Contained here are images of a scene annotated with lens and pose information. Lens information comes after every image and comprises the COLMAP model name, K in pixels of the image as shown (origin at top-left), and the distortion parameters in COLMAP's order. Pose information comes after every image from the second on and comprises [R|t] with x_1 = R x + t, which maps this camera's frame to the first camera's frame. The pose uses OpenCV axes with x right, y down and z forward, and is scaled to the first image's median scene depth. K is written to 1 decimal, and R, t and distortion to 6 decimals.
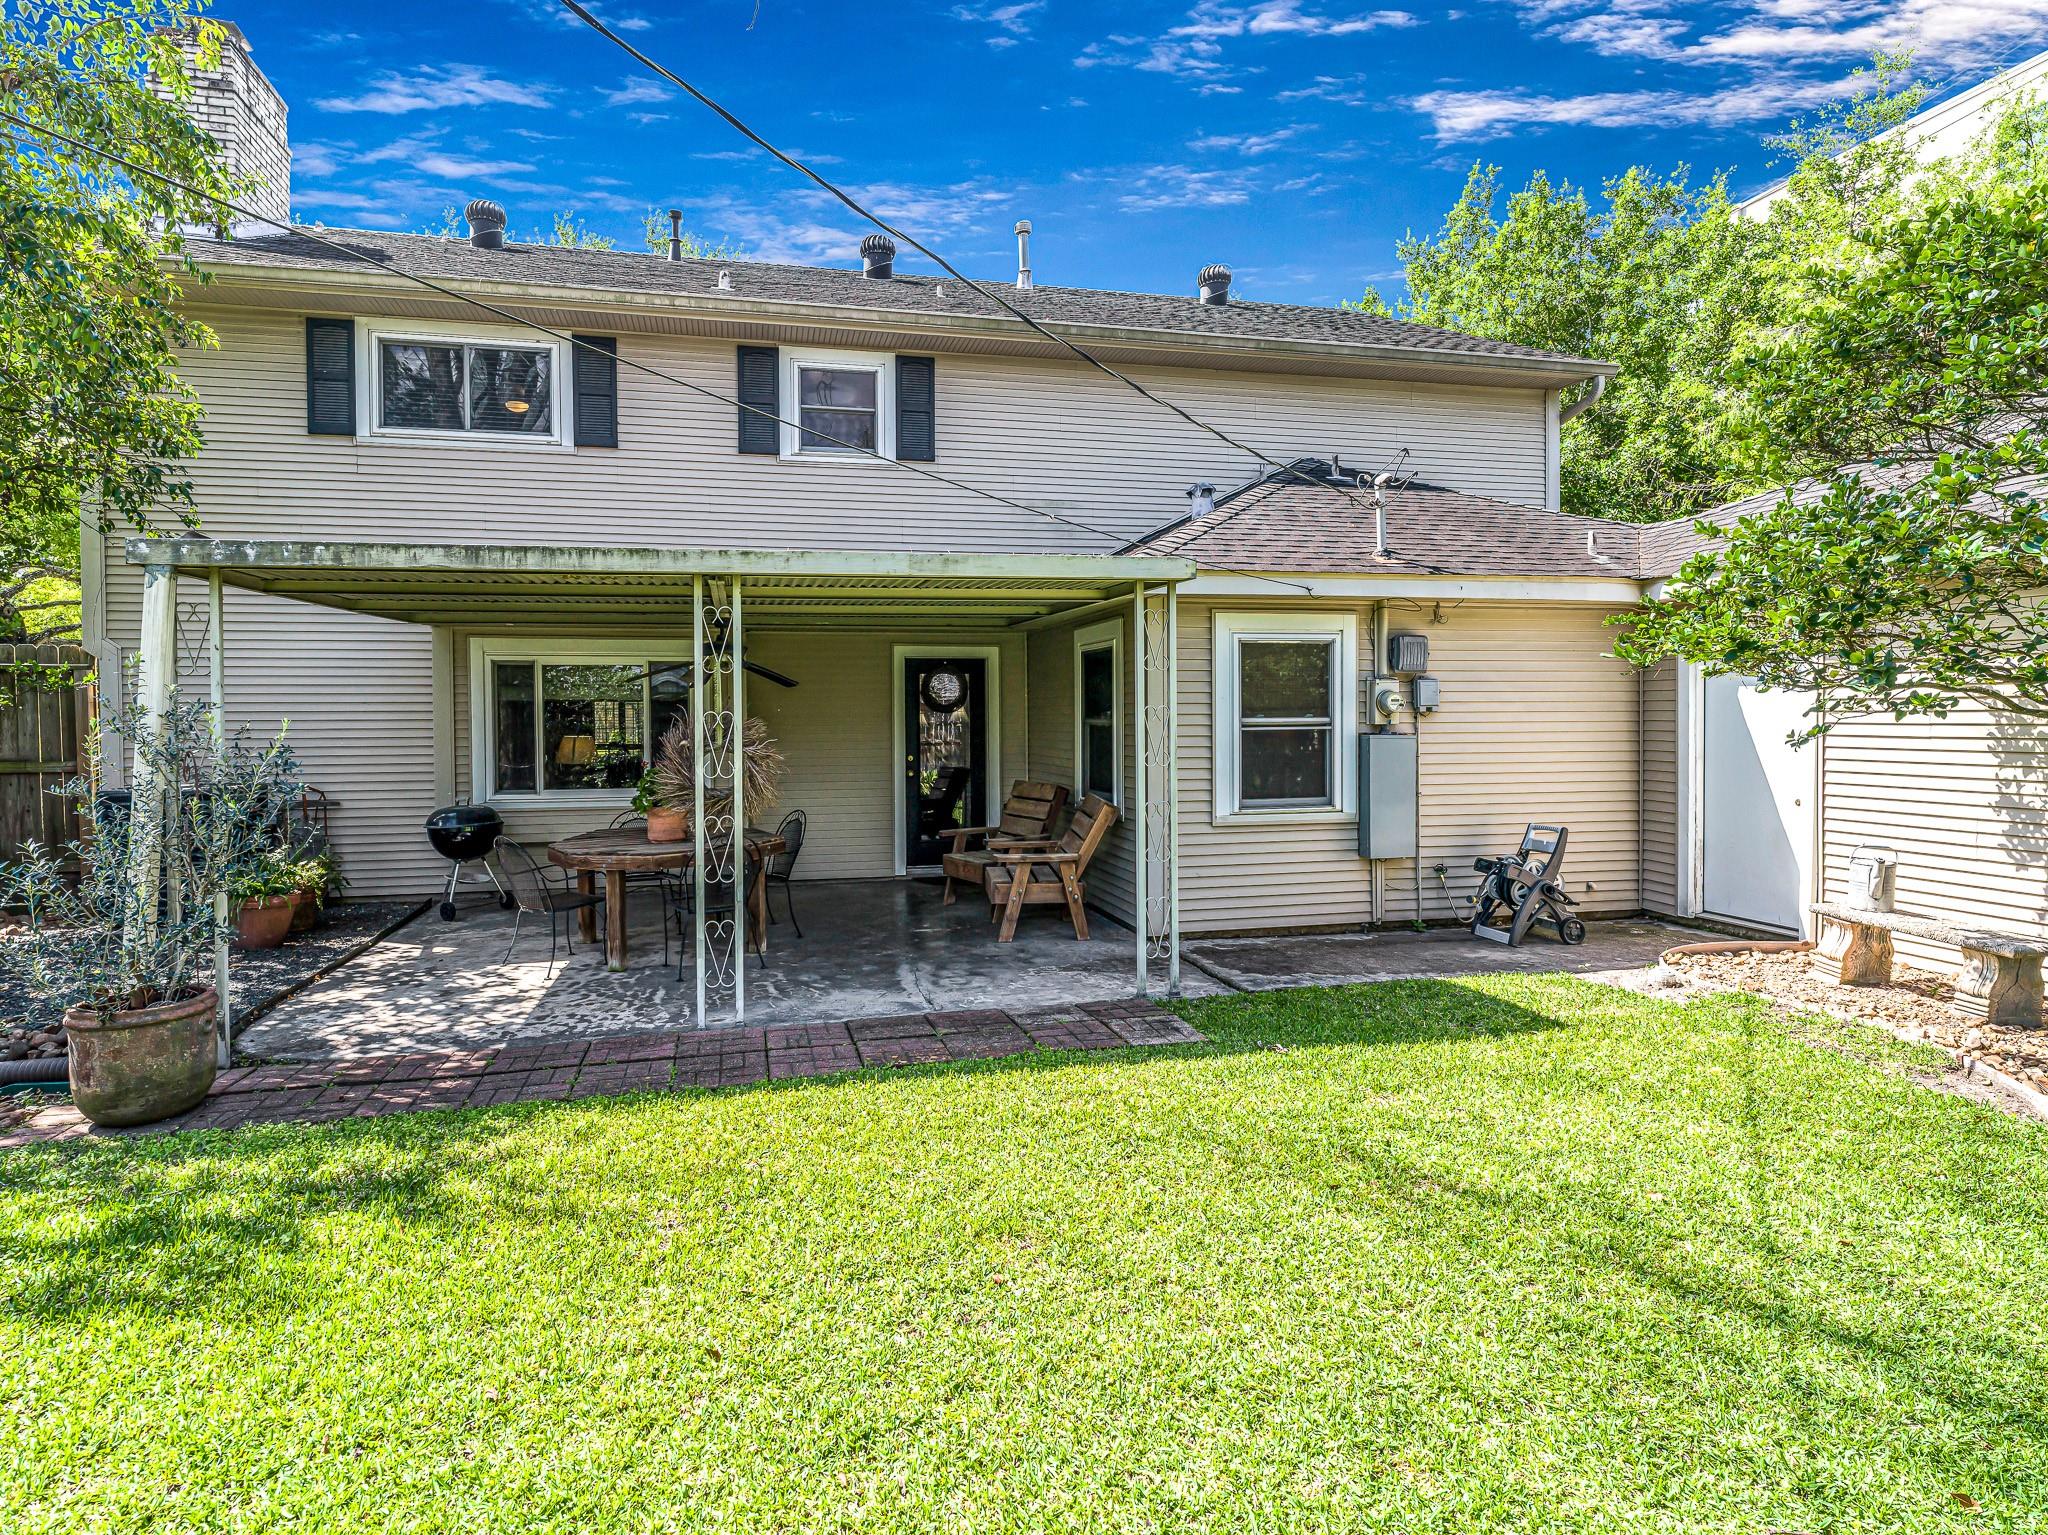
lens RADIAL K [[1012.6, 0, 1013.7], [0, 1012.6, 758.0], [0, 0, 1]] dist [0.001989, -0.000538]
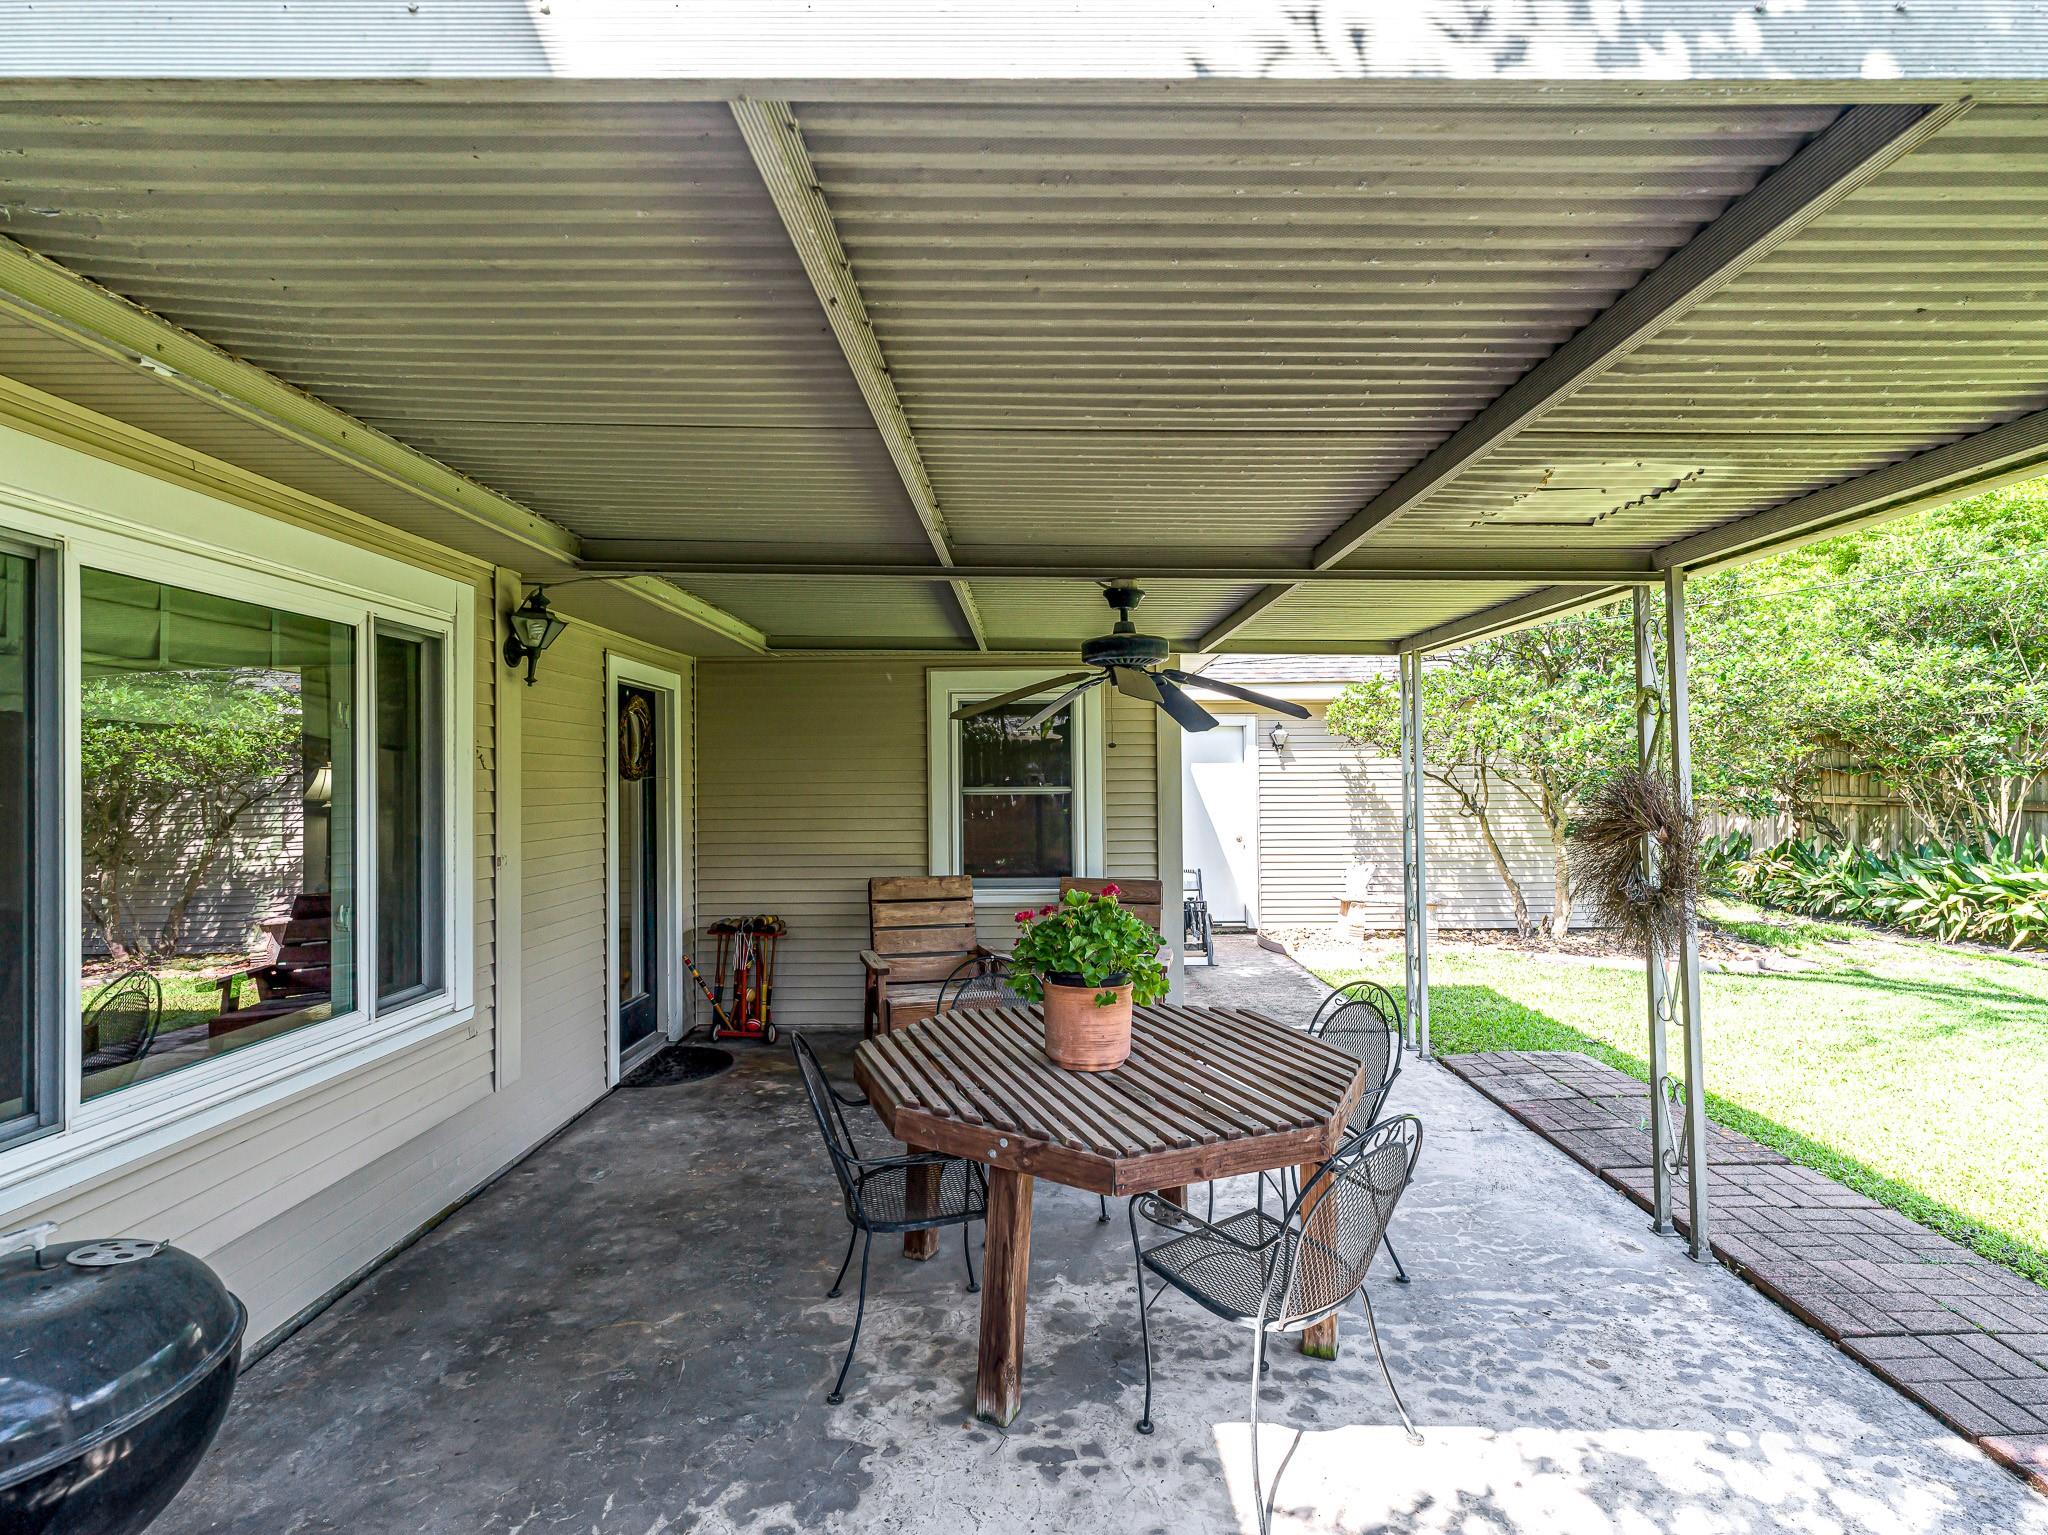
lens RADIAL K [[1012.6, 0, 1013.7], [0, 1012.6, 758.0], [0, 0, 1]] dist [0.001989, -0.000538]
pose [[0.224895, 0.023099, 0.974109, -0.977761], [0.047626, 0.998263, -0.034668, -0.051659], [-0.973218, 0.054190, 0.223404, 1.169889]]
